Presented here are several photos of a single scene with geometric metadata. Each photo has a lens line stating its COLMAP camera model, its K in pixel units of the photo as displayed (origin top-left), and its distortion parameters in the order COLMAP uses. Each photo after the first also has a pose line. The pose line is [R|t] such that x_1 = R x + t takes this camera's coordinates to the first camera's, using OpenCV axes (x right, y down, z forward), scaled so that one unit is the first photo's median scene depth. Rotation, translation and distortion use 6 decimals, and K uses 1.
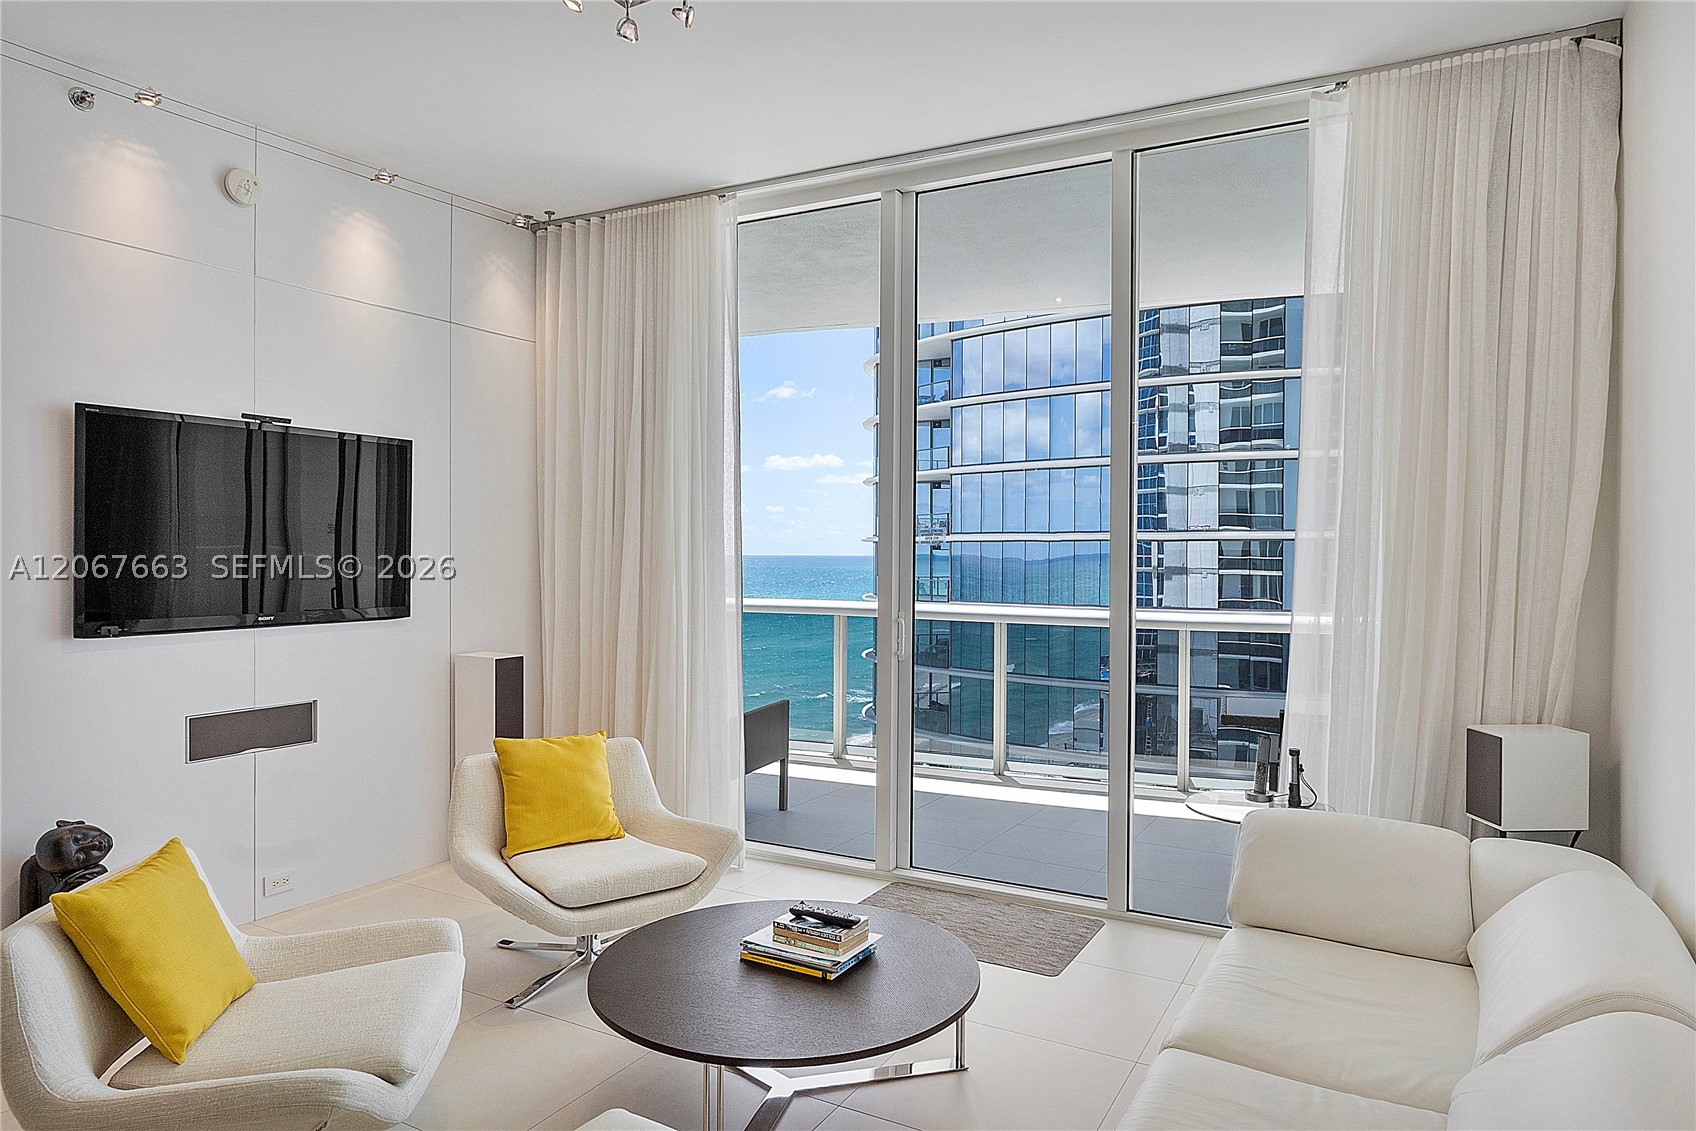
lens RADIAL K [[1028.7, 0, 842.1], [0, 1028.7, 562.8], [0, 0, 1]] dist [-0.000521, -0.001391]
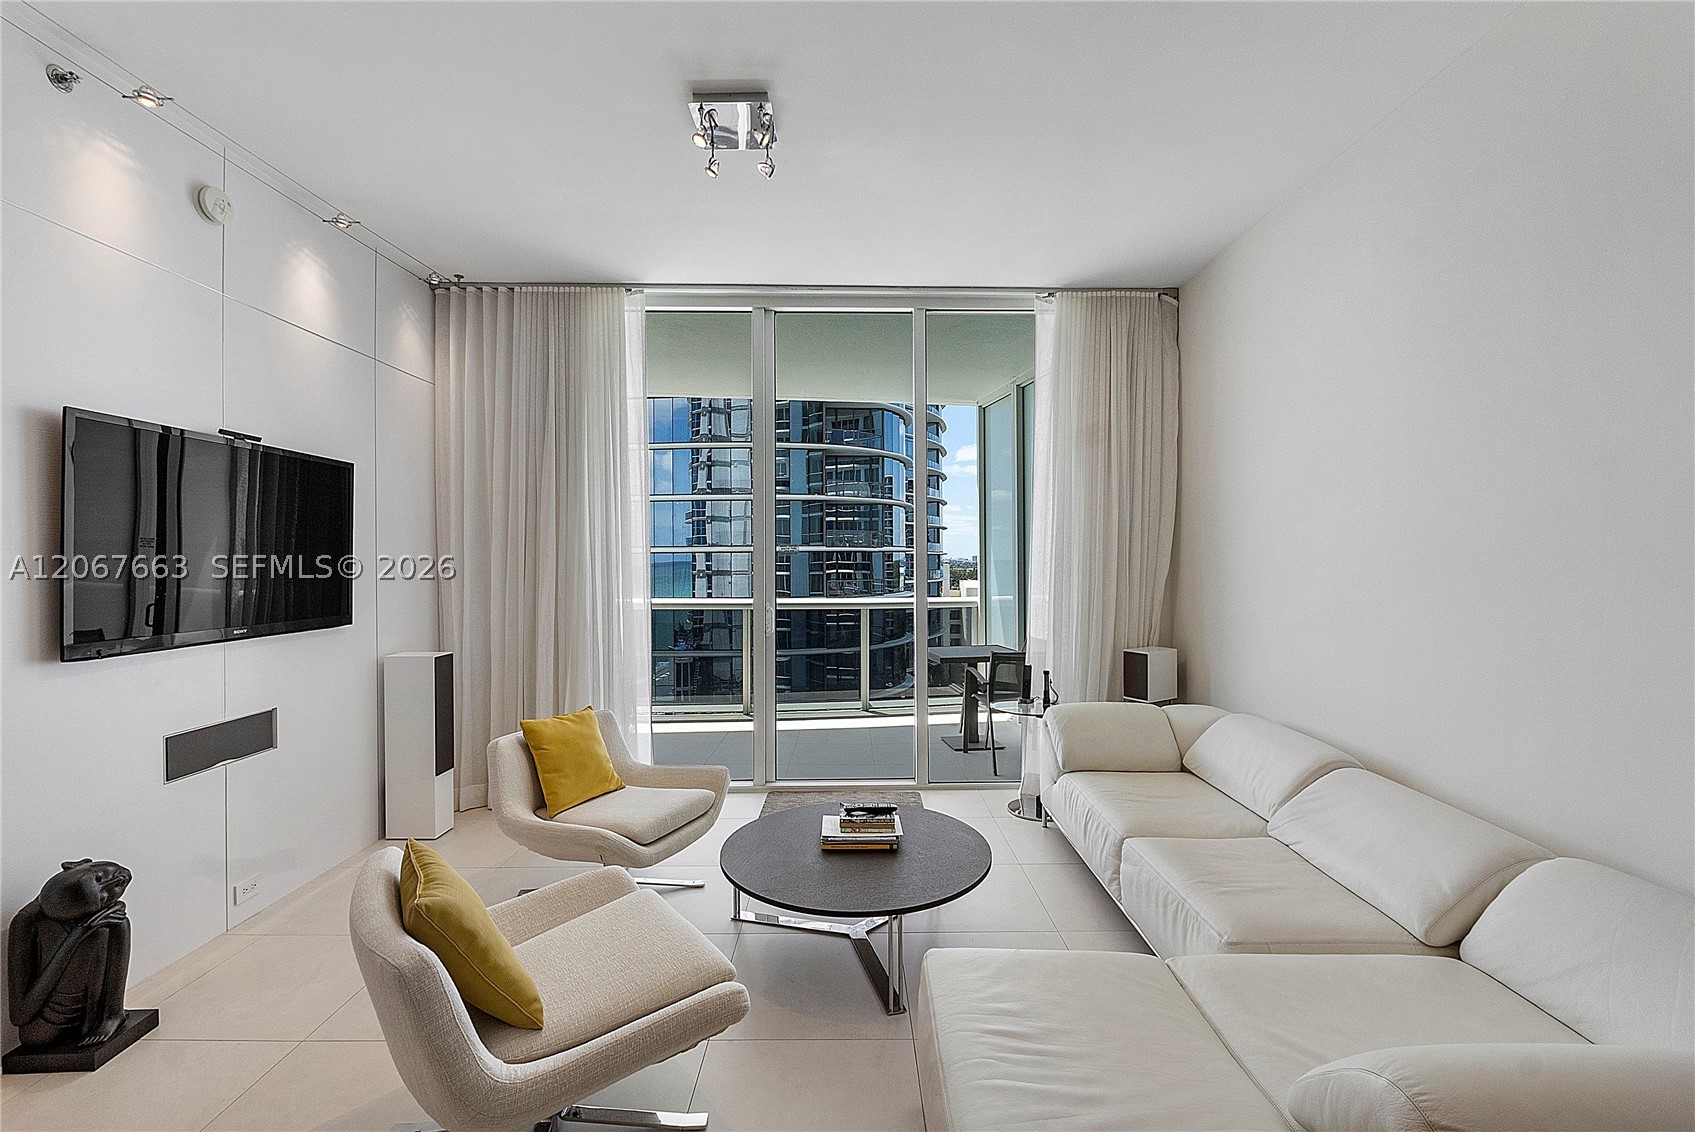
lens RADIAL K [[716.5, 0, 849.8], [0, 716.5, 563.5], [0, 0, 1]] dist [-0.004327, -0.000759]
pose [[0.872146, -0.011906, 0.489101, -0.381988], [0.015183, 0.999881, -0.002734, -0.002206], [-0.489010, 0.009810, 0.872223, 0.086986]]
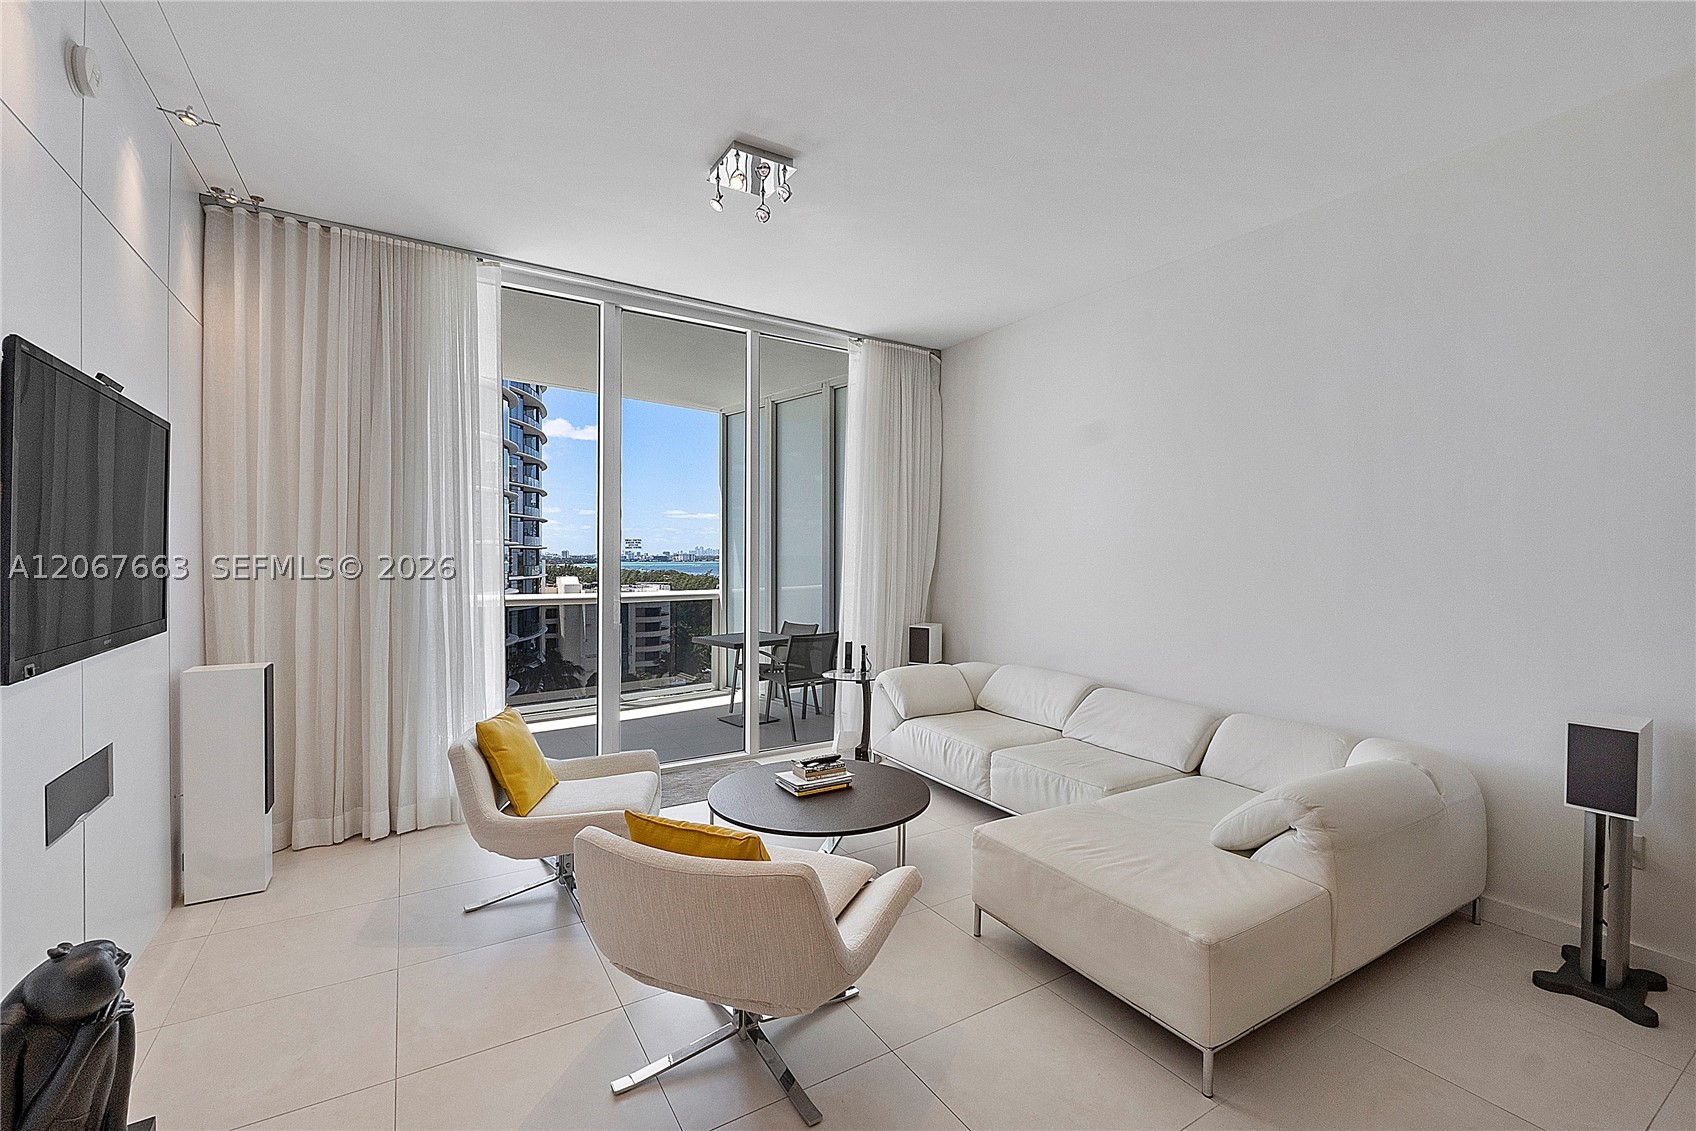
lens RADIAL K [[717.0, 0, 846.7], [0, 717.0, 562.1], [0, 0, 1]] dist [-0.004327, -0.000759]
pose [[0.485257, -0.011041, 0.874302, -0.769547], [0.008739, 0.999932, 0.007777, -0.004476], [-0.874328, 0.003867, 0.485321, 0.258926]]
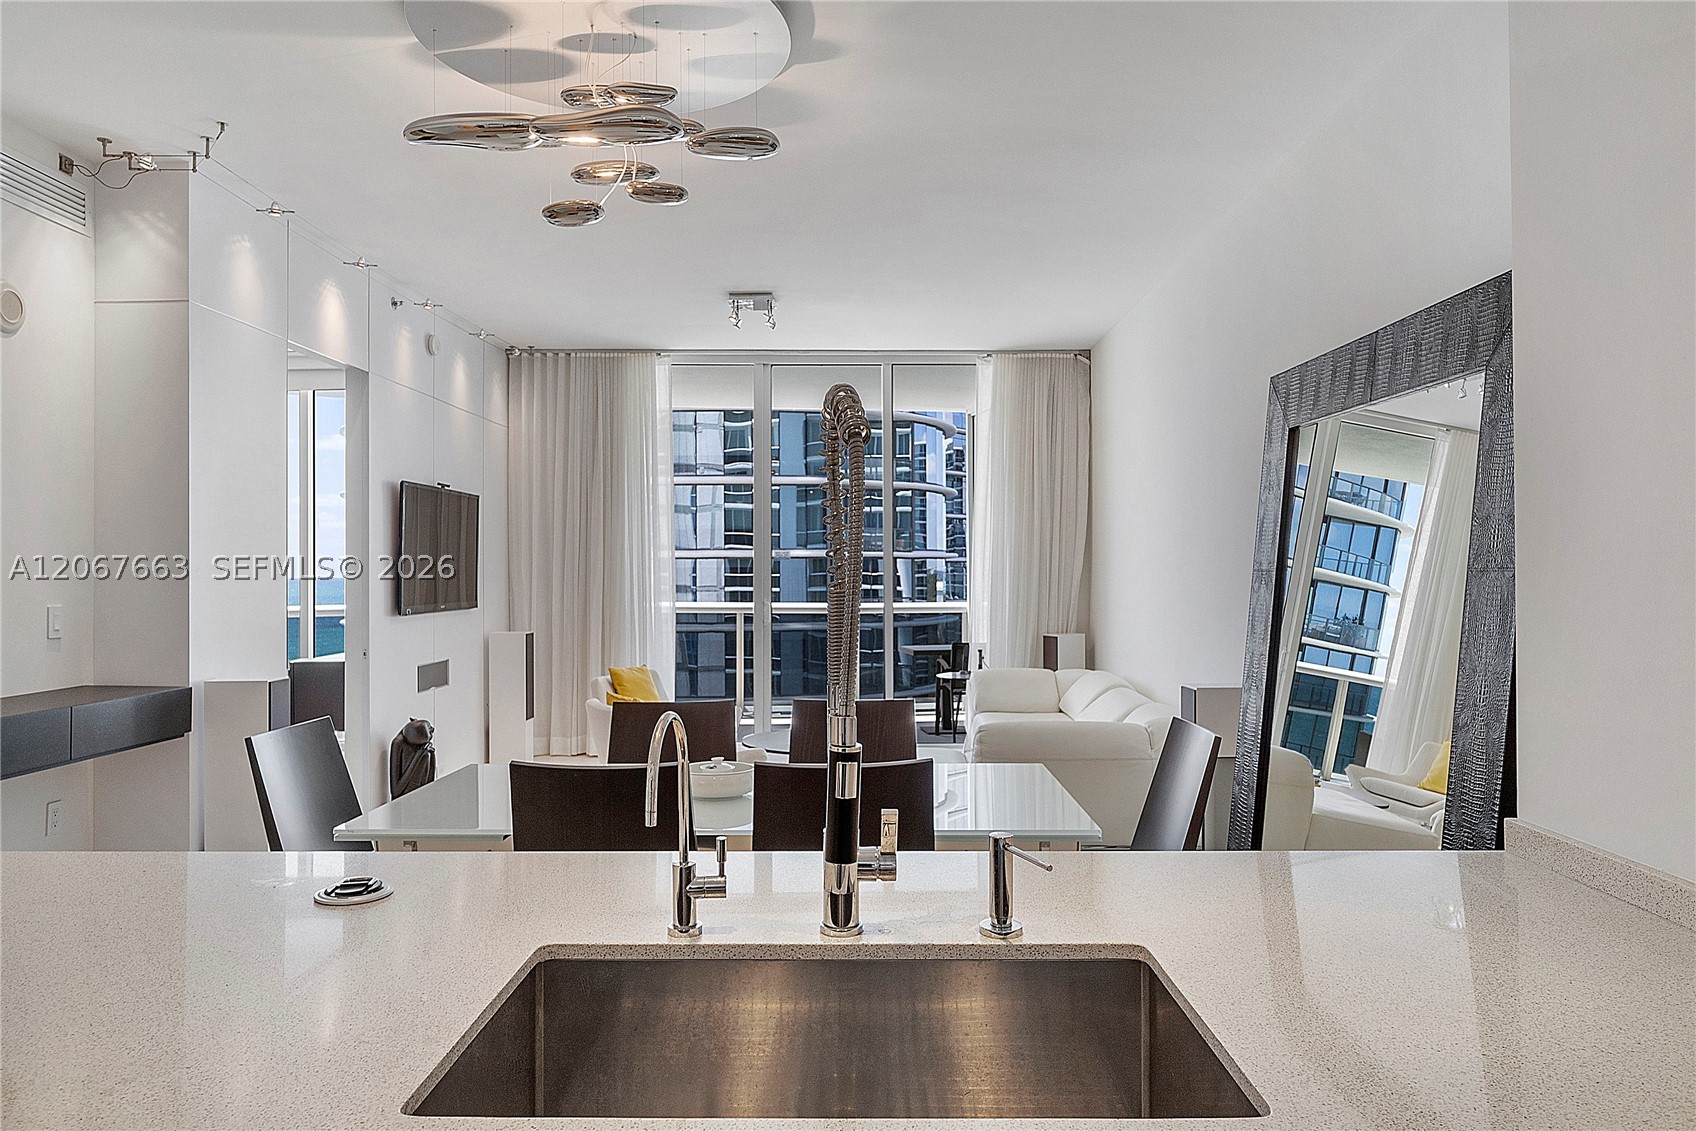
lens RADIAL K [[1132.6, 0, 859.0], [0, 1132.6, 568.0], [0, 0, 1]] dist [-0.001277, 0.000278]
pose [[0.877950, -0.007064, 0.478701, -0.854966], [0.013801, 0.999849, -0.010556, 0.020909], [-0.478554, 0.015875, 0.877915, -0.924370]]
